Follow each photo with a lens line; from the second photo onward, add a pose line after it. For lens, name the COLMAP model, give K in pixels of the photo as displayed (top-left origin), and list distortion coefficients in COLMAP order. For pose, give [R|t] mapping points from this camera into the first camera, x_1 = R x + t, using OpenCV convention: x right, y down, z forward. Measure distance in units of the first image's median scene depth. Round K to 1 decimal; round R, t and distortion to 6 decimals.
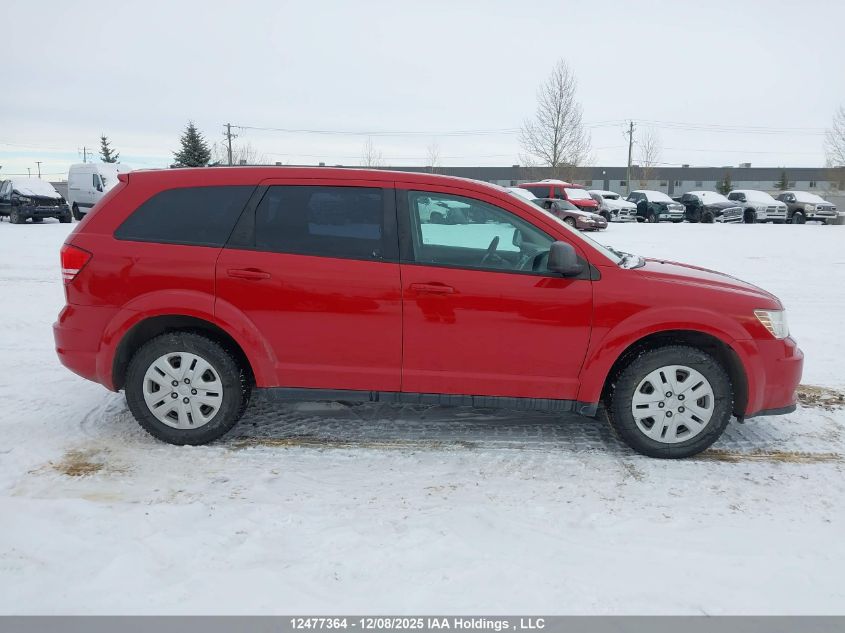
lens RADIAL K [[669.0, 0, 422.8], [0, 669.0, 320.3], [0, 0, 1]] dist [0.055276, -0.071813]
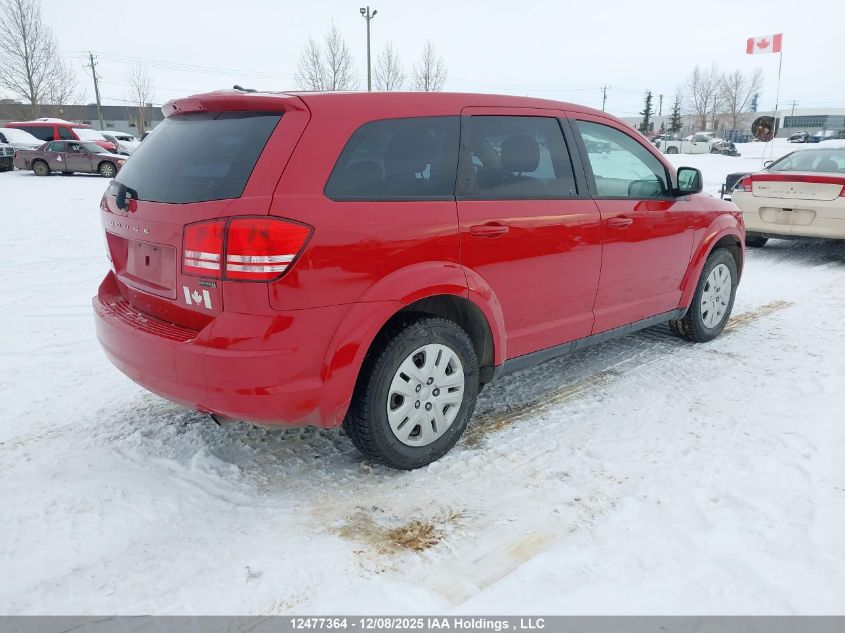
lens RADIAL K [[669.0, 0, 418.9], [0, 669.0, 318.7], [0, 0, 1]] dist [0.055276, -0.071813]
pose [[0.707132, -0.204079, 0.676990, -0.849225], [0.149163, 0.978951, 0.139302, -0.084661], [-0.691169, 0.002477, 0.722689, 0.463063]]
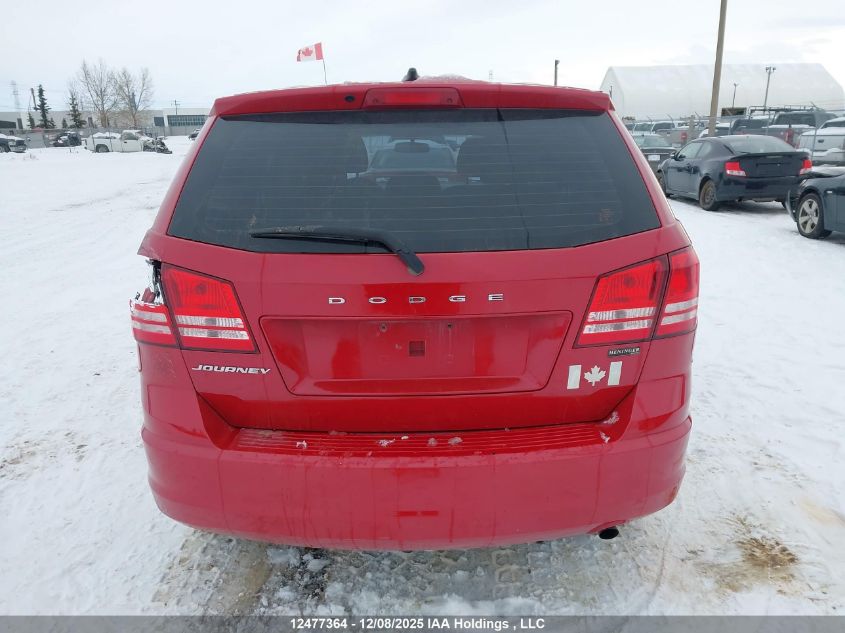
lens RADIAL K [[669.0, 0, 421.5], [0, 669.0, 311.1], [0, 0, 1]] dist [0.055276, -0.071813]
pose [[-0.063397, -0.273493, 0.959782, -0.984036], [0.188821, 0.941060, 0.280630, -0.245193], [-0.979963, 0.199018, -0.008019, 1.223840]]
